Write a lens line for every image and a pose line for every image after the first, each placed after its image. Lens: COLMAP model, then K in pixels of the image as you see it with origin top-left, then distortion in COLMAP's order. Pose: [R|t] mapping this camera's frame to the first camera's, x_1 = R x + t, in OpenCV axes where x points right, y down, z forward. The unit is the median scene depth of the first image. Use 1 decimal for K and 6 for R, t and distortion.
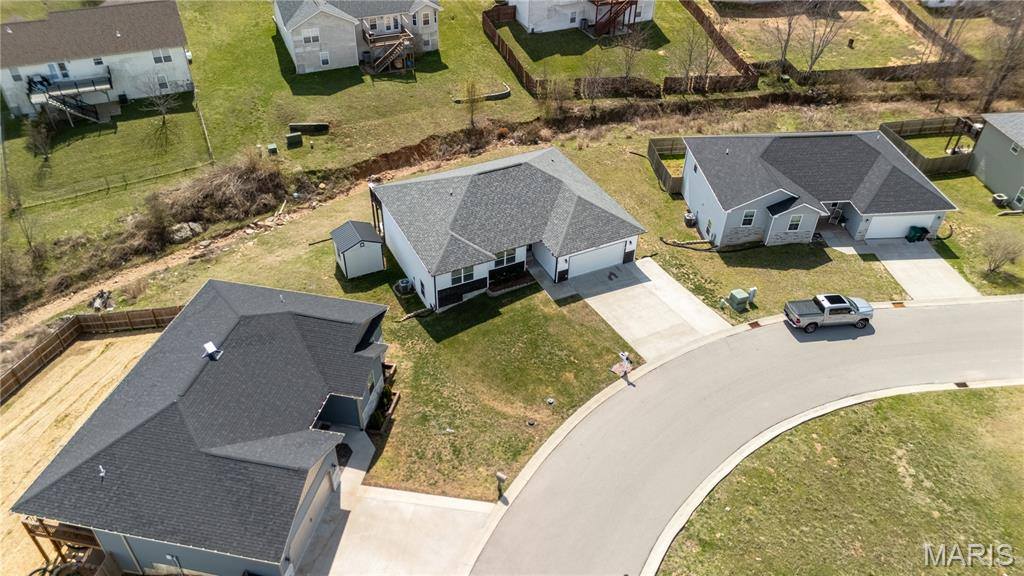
lens RADIAL K [[743.5, 0, 510.3], [0, 743.5, 298.0], [0, 0, 1]] dist [0.083284, -0.078720]
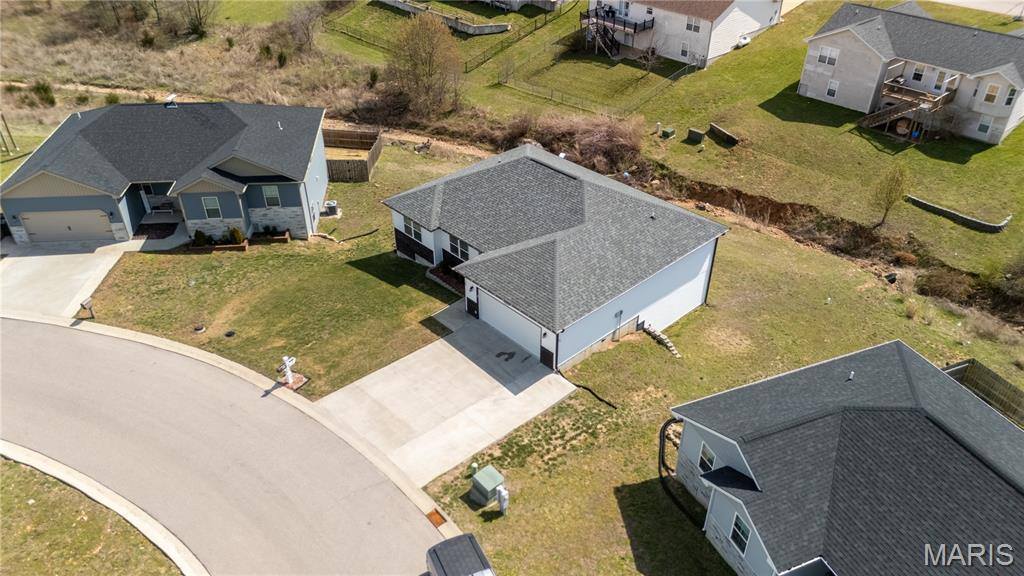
lens RADIAL K [[743.5, 0, 510.3], [0, 743.5, 298.0], [0, 0, 1]] dist [0.083284, -0.078720]
pose [[0.294580, 0.535331, -0.791608, 0.502752], [-0.604268, 0.746083, 0.279679, -0.202751], [0.740326, 0.395956, 0.543264, 0.471385]]
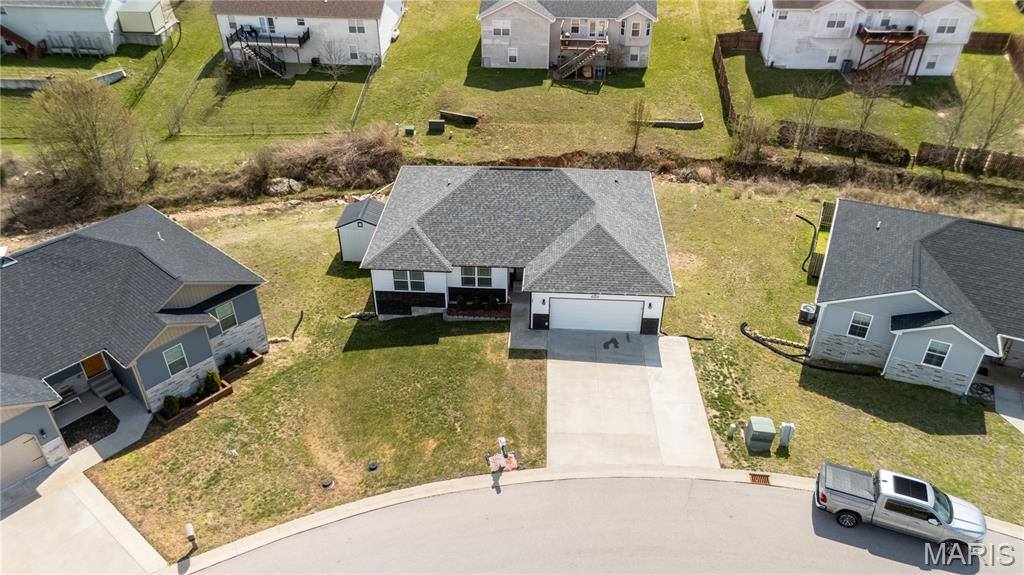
lens RADIAL K [[751.5, 0, 510.8], [0, 751.5, 291.7], [0, 0, 1]] dist [0.073927, -0.068466]
pose [[0.868602, 0.263991, -0.419333, 0.261904], [-0.300436, 0.953548, -0.022013, -0.024983], [0.394043, 0.145103, 0.907566, 0.240285]]
